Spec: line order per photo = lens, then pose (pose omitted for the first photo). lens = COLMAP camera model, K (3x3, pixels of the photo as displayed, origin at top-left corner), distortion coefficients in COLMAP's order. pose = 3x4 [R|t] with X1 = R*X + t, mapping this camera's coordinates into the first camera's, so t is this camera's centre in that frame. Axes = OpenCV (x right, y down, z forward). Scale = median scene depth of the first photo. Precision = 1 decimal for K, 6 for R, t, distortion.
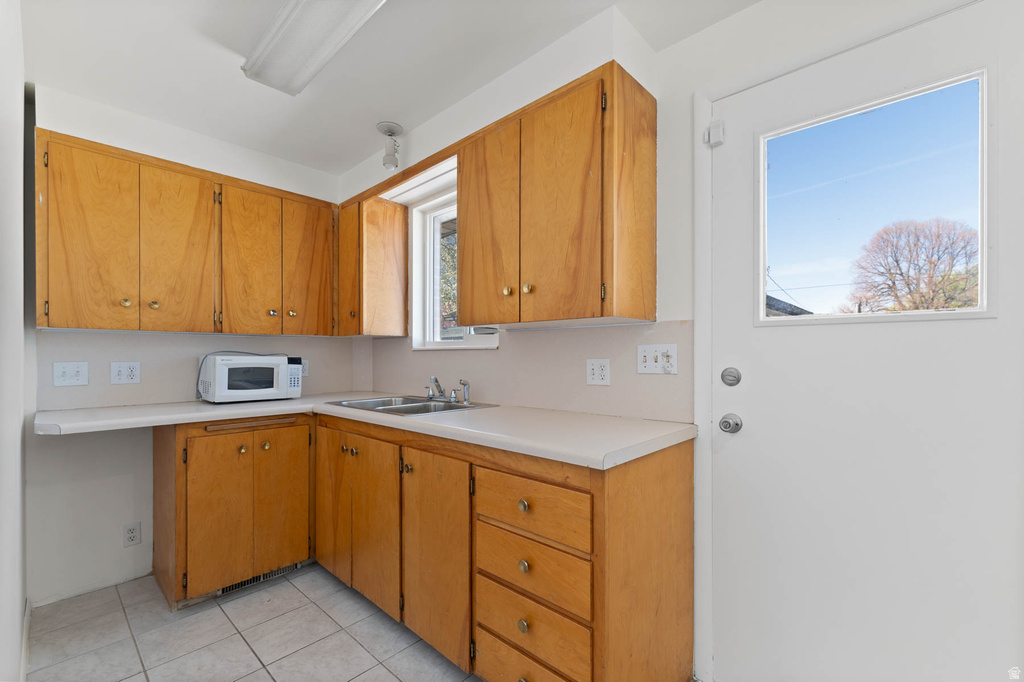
lens RADIAL K [[437.8, 0, 515.9], [0, 437.8, 353.4], [0, 0, 1]] dist [-0.000276, -0.000271]
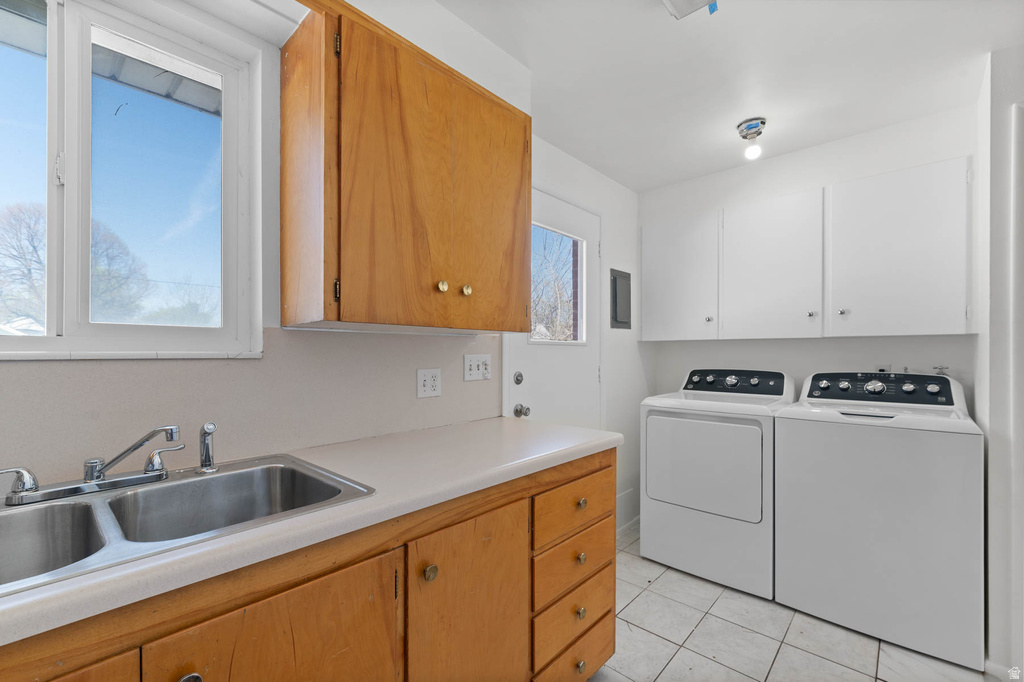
lens RADIAL K [[437.8, 0, 515.9], [0, 437.8, 353.4], [0, 0, 1]] dist [-0.000276, -0.000271]
pose [[-0.018688, -0.001675, 0.999824, -0.773557], [-0.005202, 0.999985, 0.001578, -0.024069], [-0.999812, -0.005171, -0.018697, 0.848361]]
